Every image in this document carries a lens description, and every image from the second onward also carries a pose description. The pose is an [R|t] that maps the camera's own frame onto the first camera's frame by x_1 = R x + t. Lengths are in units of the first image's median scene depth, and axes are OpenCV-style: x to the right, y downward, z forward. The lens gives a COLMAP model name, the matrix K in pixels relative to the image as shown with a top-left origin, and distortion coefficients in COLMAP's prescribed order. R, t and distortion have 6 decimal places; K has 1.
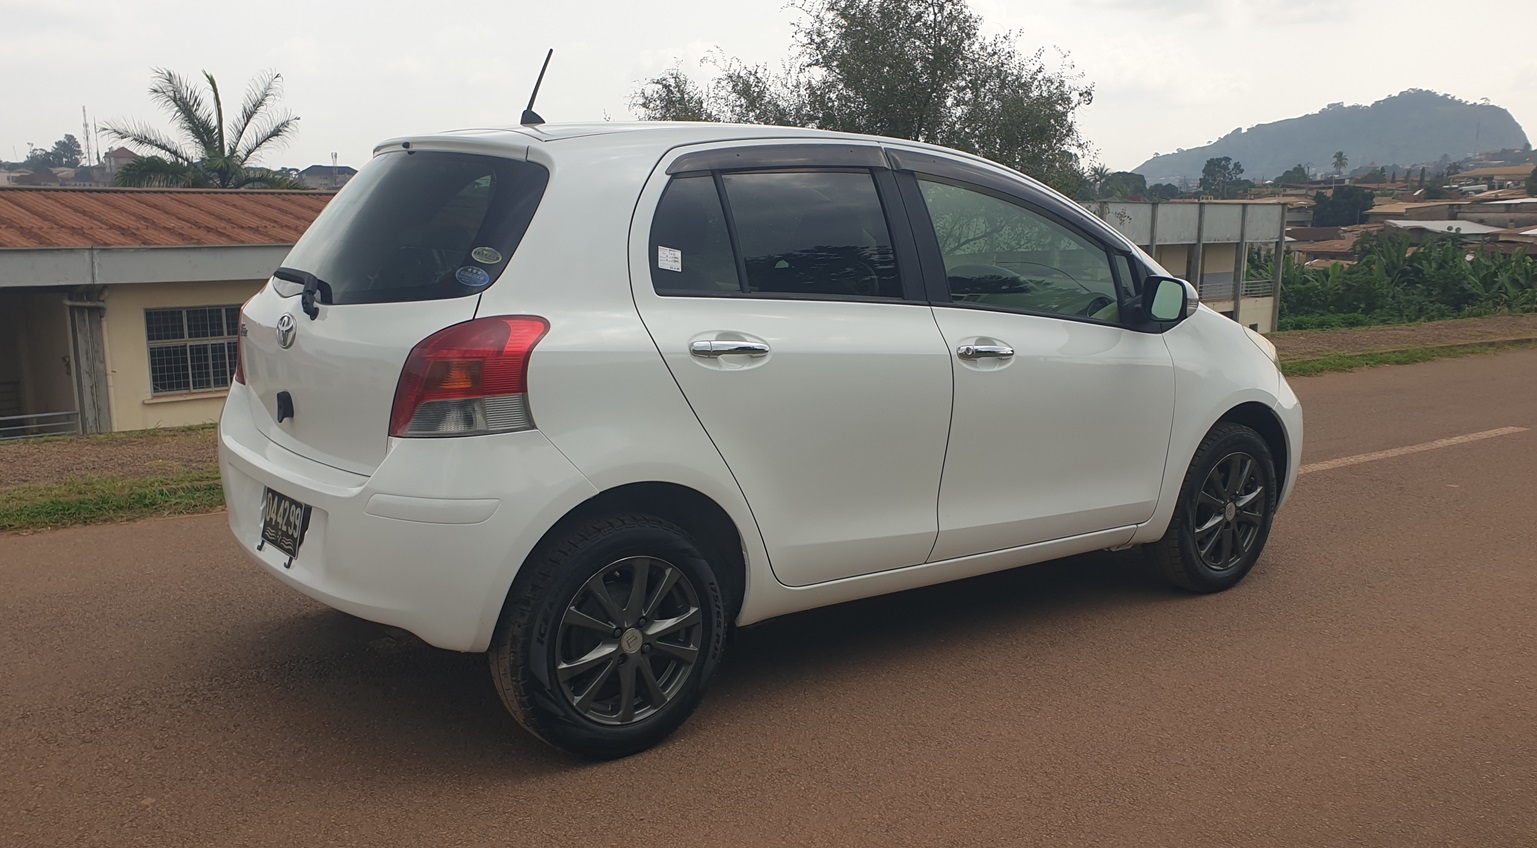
lens RADIAL K [[1232.3, 0, 768.7], [0, 1232.3, 430.0], [0, 0, 1]] dist [0.002610, 0.002588]
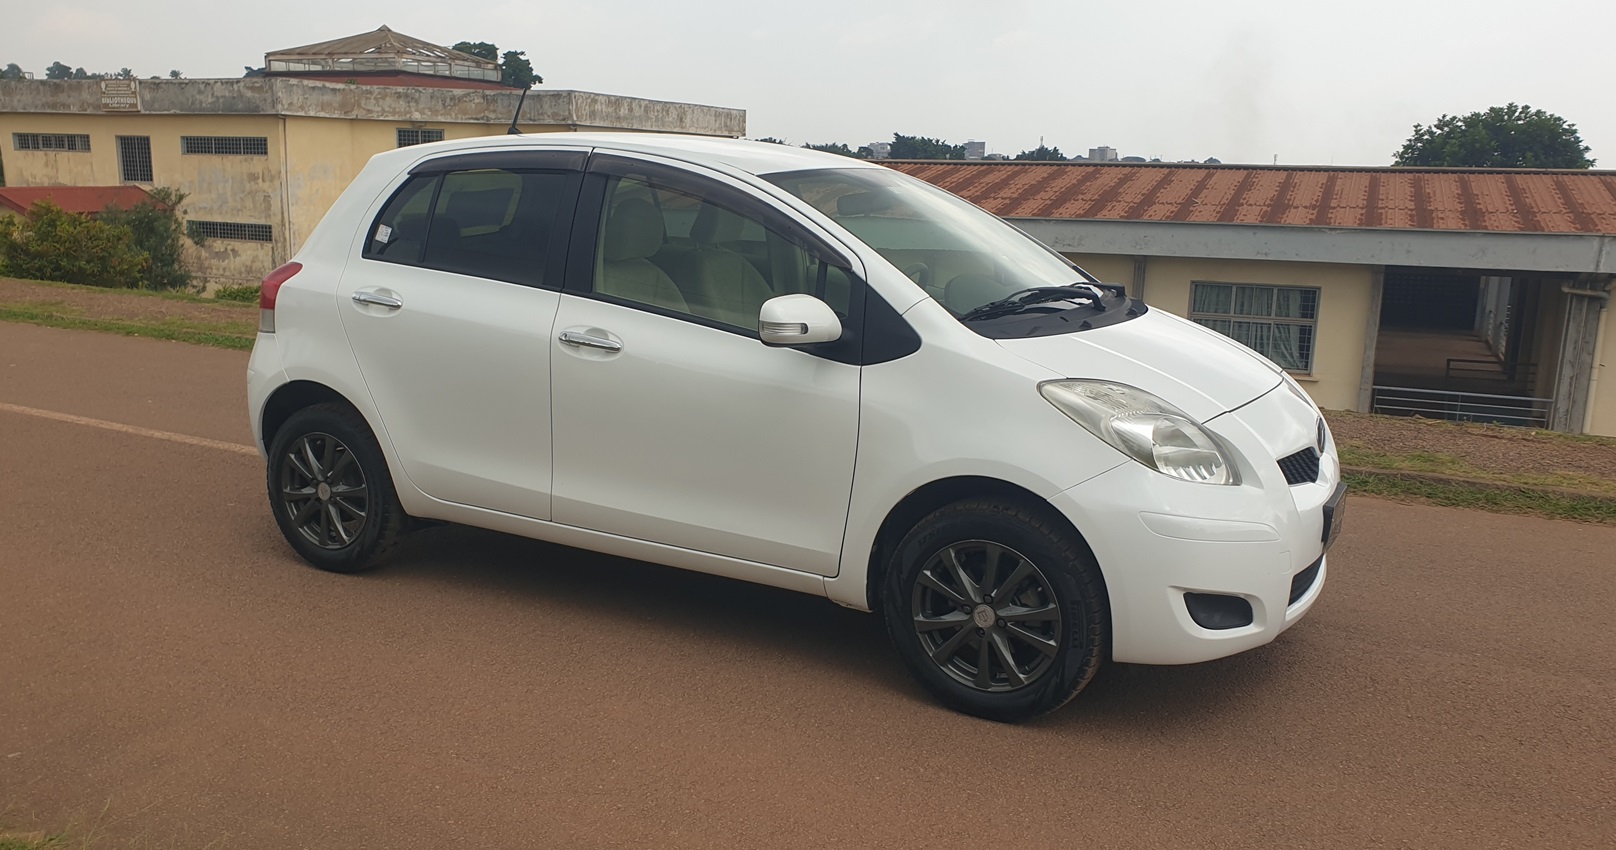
lens RADIAL K [[1235.4, 0, 808.0], [0, 1235.4, 422.3], [0, 0, 1]] dist [-0.017227, -0.004869]
pose [[0.478391, 0.183859, -0.858684, 1.287713], [-0.177566, 0.977890, 0.110457, -0.158396], [0.860007, 0.099632, 0.500461, 0.692118]]
